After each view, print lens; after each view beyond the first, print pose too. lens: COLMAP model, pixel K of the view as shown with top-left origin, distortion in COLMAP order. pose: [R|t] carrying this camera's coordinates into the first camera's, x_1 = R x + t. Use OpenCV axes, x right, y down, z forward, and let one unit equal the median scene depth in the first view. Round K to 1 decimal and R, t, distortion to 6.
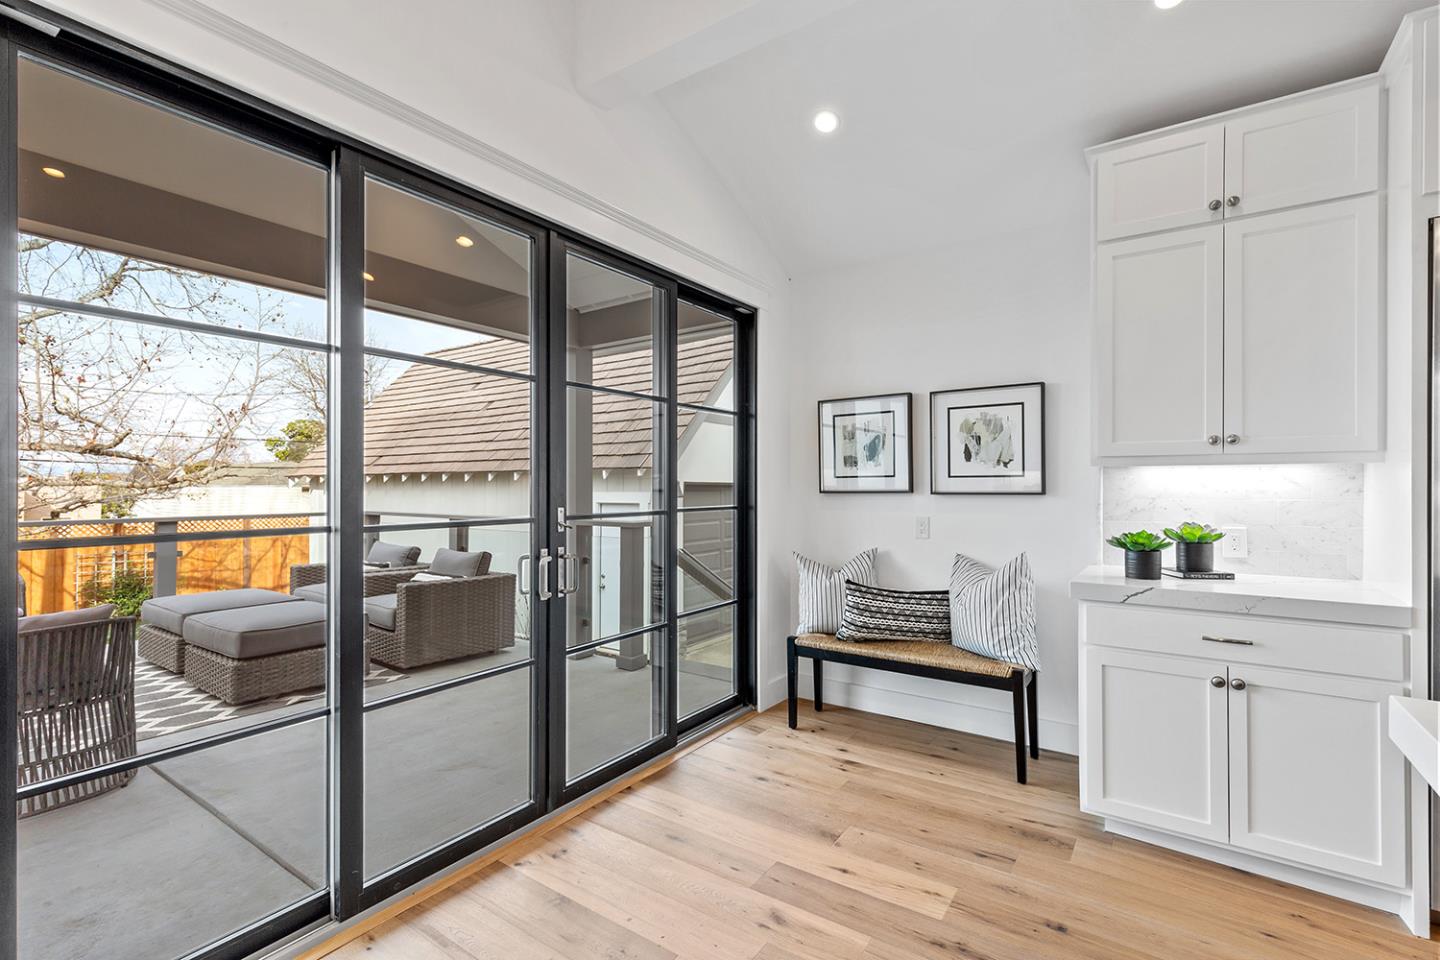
lens RADIAL K [[655.8, 0, 725.6], [0, 655.8, 483.8], [0, 0, 1]] dist [0.006993, 0.001287]
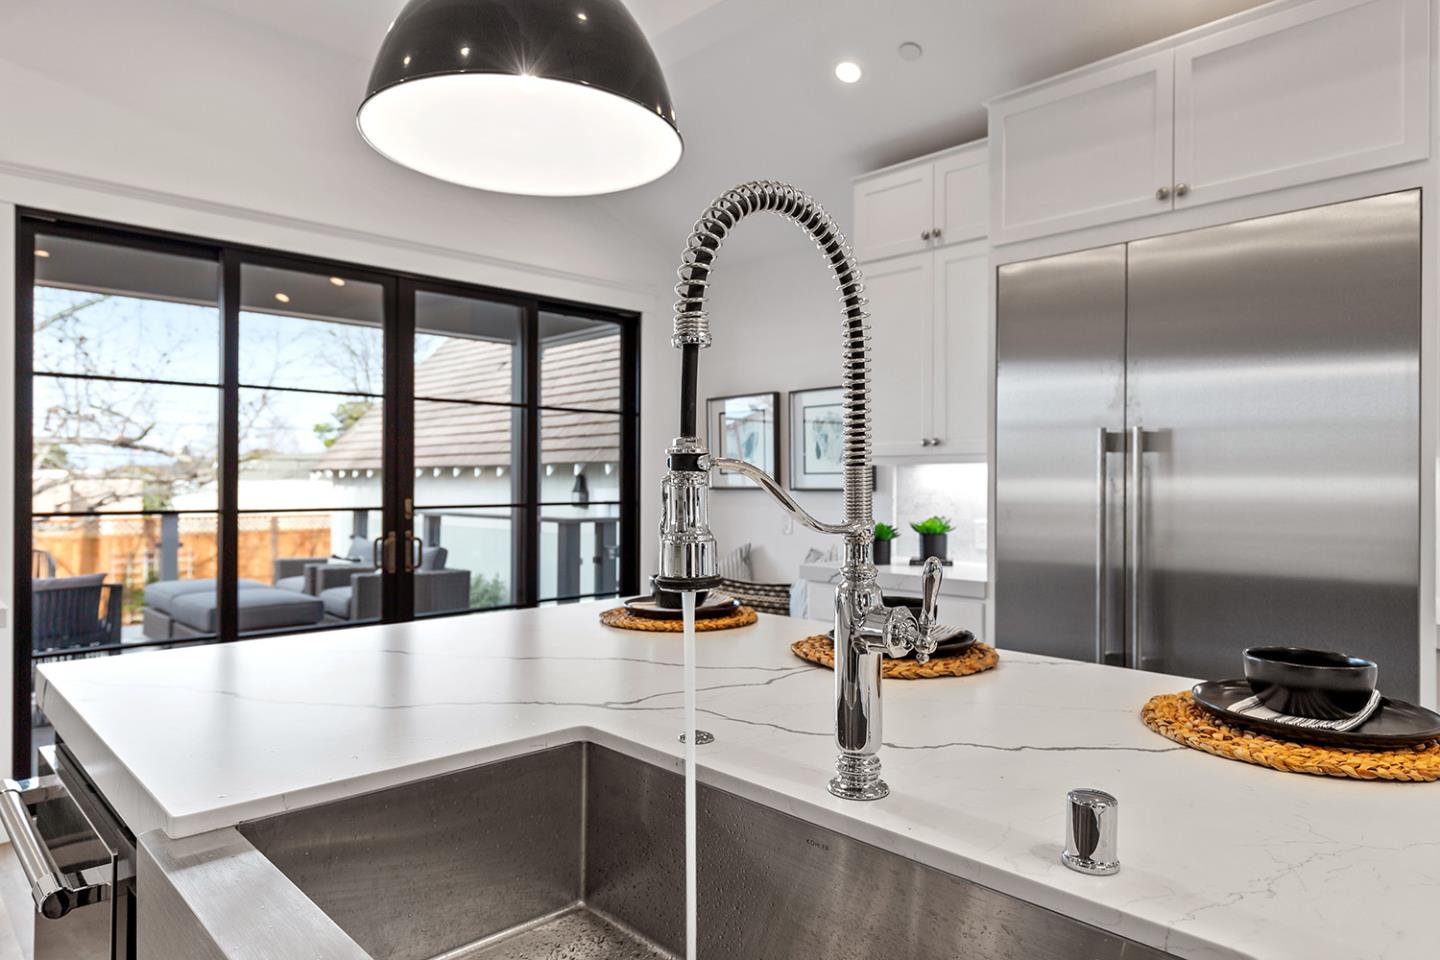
lens RADIAL K [[890.3, 0, 714.8], [0, 890.3, 476.1], [0, 0, 1]] dist [-0.000697, 0.000065]
pose [[0.982214, 0.001446, -0.187758, 0.443049], [-0.002052, 0.999993, -0.003031, -0.002021], [0.187753, 0.003363, 0.982211, -0.377438]]
